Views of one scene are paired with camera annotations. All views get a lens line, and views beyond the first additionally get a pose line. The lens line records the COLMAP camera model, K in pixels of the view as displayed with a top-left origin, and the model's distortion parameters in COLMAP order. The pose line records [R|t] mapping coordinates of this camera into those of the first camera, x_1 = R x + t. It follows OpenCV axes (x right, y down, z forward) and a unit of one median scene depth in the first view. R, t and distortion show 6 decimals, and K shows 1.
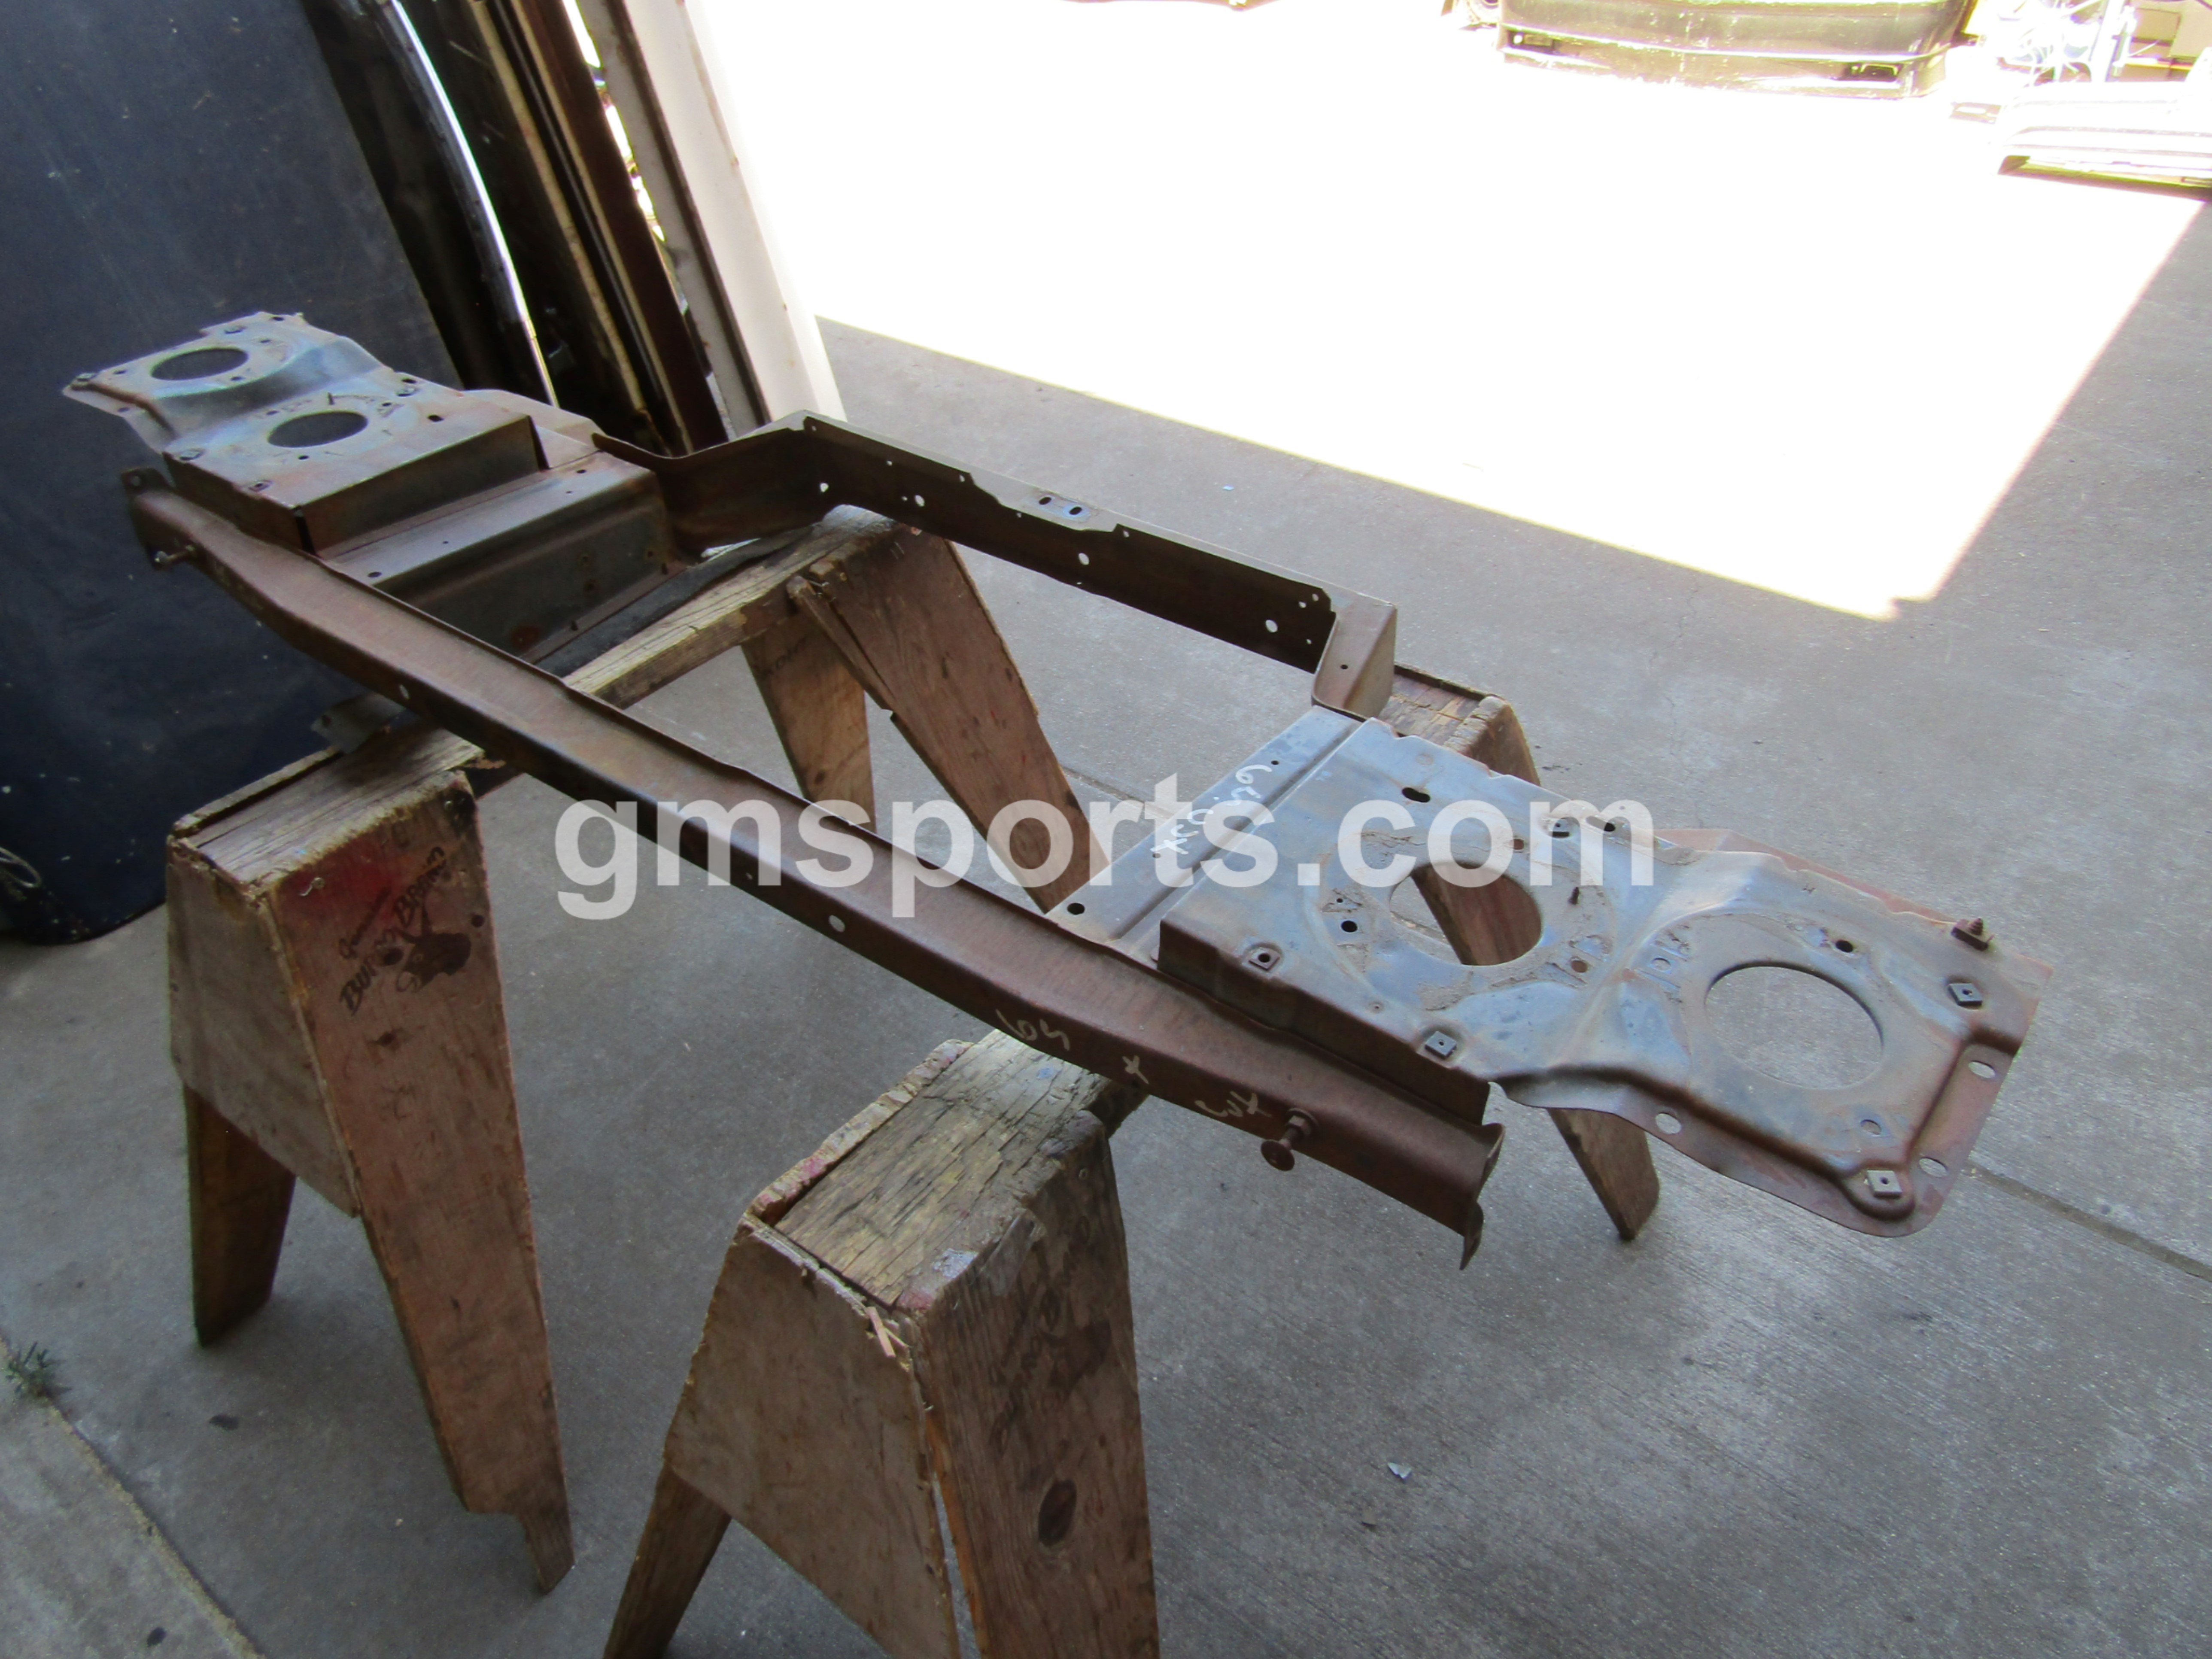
lens RADIAL K [[1576.3, 0, 1101.3], [0, 1576.3, 821.8], [0, 0, 1]] dist [-0.003480, -0.001648]
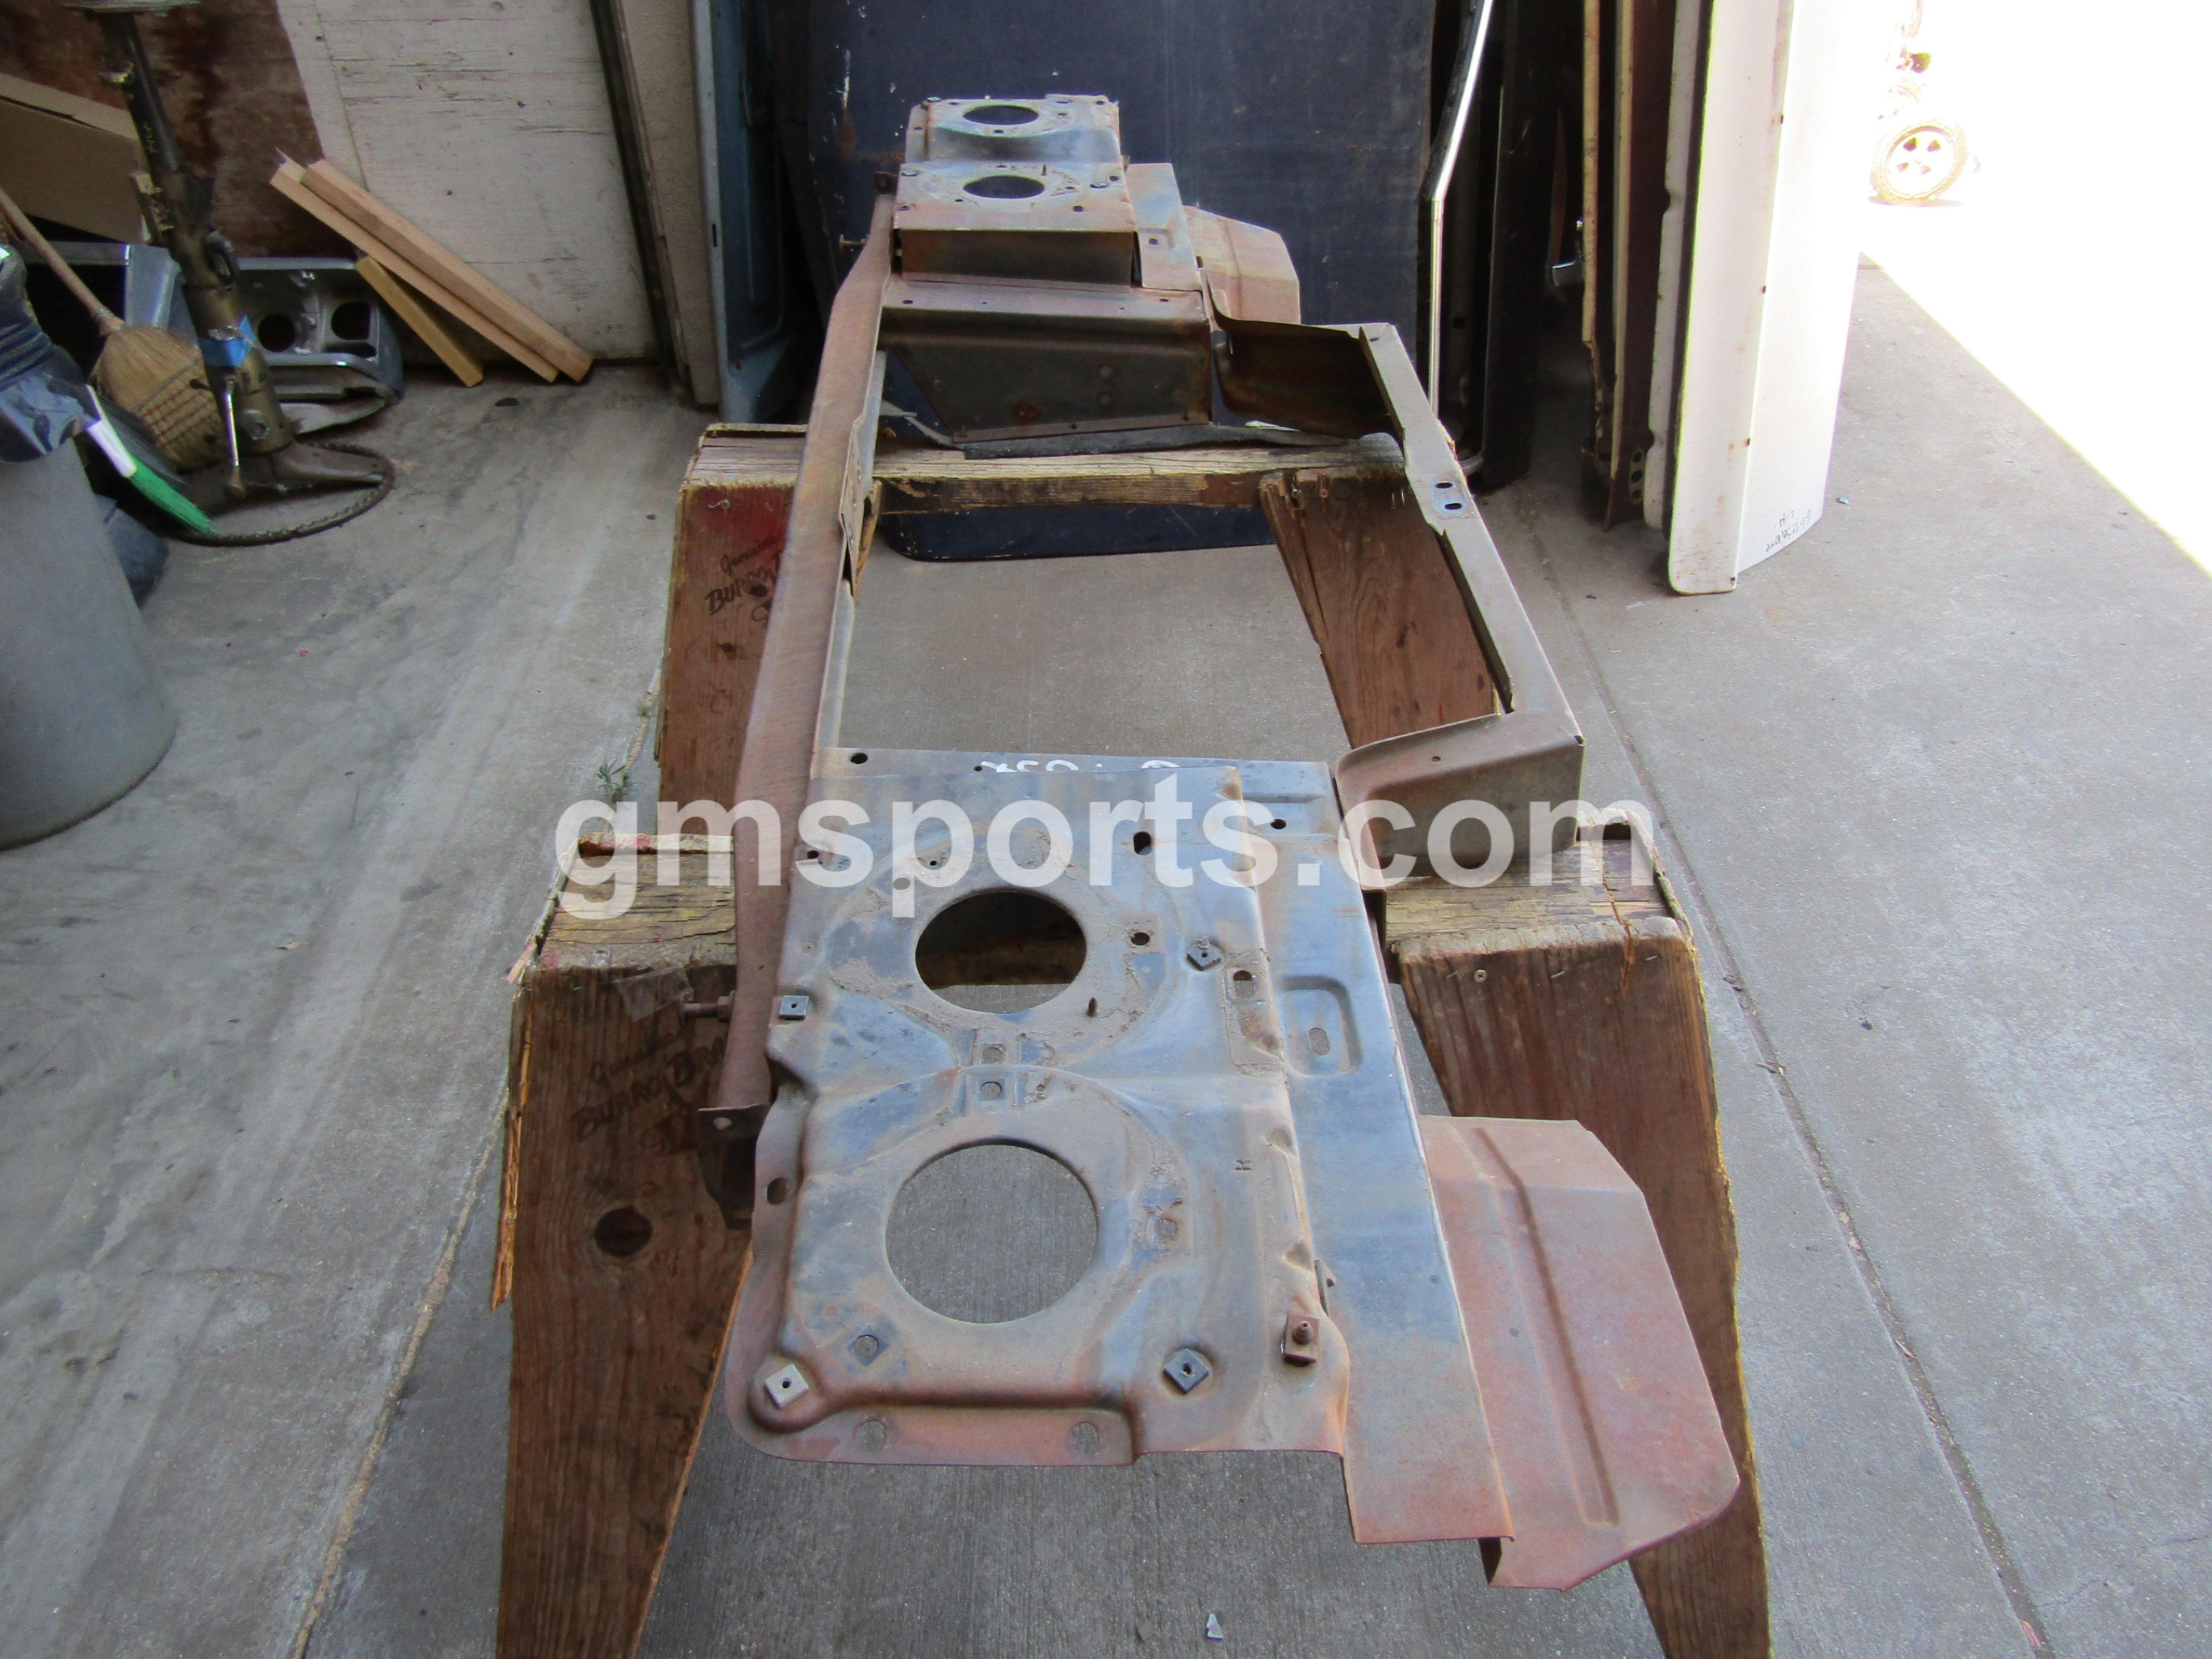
lens RADIAL K [[1576.3, 0, 1118.1], [0, 1576.3, 821.9], [0, 0, 1]] dist [-0.003480, -0.001648]
pose [[0.629563, 0.510960, -0.585295, 0.448278], [-0.493514, 0.844823, 0.206685, -0.128923], [0.600078, 0.158730, 0.784035, 0.204985]]
